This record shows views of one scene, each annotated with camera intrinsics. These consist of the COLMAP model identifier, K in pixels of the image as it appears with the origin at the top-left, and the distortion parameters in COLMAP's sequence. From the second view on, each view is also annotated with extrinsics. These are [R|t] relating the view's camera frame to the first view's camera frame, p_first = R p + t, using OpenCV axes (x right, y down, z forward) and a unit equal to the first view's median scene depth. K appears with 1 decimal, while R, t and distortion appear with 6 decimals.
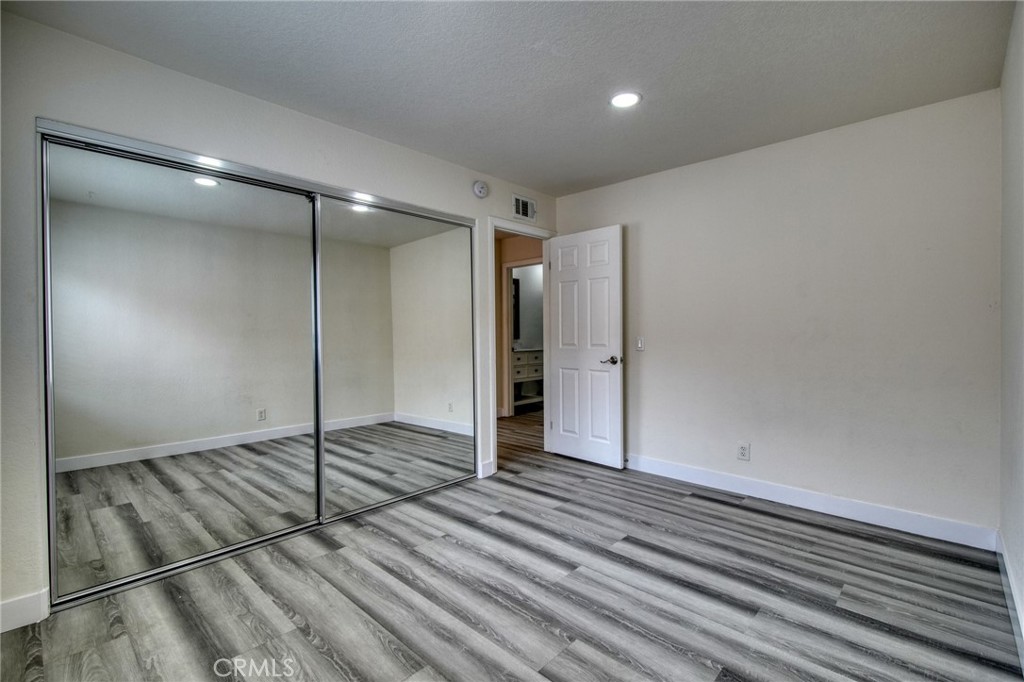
lens RADIAL K [[455.1, 0, 512.2], [0, 455.1, 337.2], [0, 0, 1]] dist [0.004166, -0.004513]
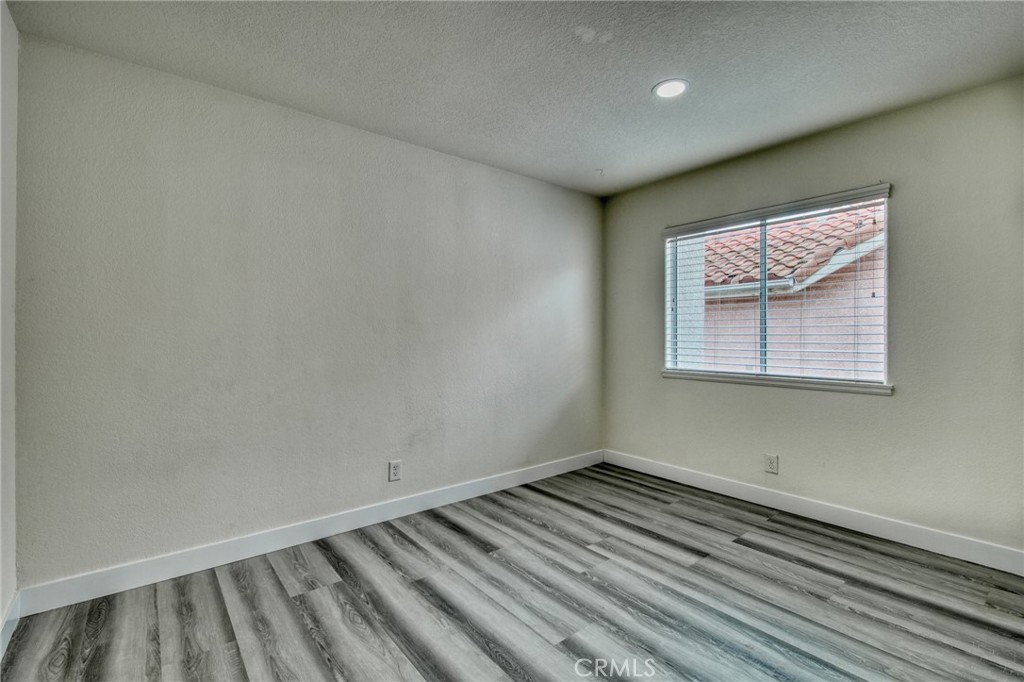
lens RADIAL K [[455.1, 0, 512.2], [0, 455.1, 339.1], [0, 0, 1]] dist [0.004166, -0.004513]
pose [[-0.990573, 0.004366, 0.136919, 0.132119], [0.006453, 0.999870, 0.014801, -0.021999], [-0.136836, 0.015545, -0.990472, 1.992681]]
